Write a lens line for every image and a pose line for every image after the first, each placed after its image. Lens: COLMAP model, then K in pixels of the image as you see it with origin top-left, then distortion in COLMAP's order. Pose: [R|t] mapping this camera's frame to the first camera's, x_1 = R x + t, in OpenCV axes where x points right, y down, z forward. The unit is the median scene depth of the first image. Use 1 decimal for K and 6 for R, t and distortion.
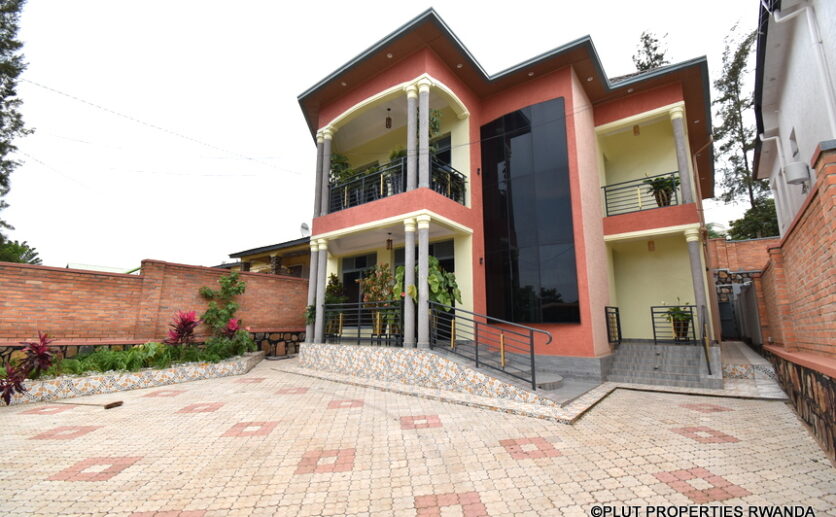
lens RADIAL K [[365.0, 0, 415.9], [0, 365.0, 261.7], [0, 0, 1]] dist [0.020274, -0.024876]
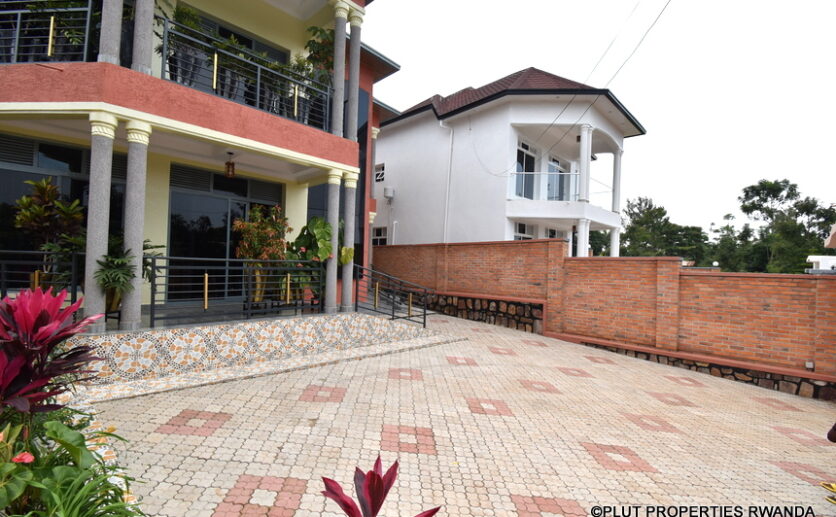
lens RADIAL K [[365.0, 0, 415.9], [0, 365.0, 261.7], [0, 0, 1]] dist [0.020274, -0.024876]
pose [[0.193565, 0.032794, 0.980539, -0.830549], [-0.134590, 0.990880, -0.006571, 0.089915], [-0.971812, -0.130699, 0.196213, 0.629563]]
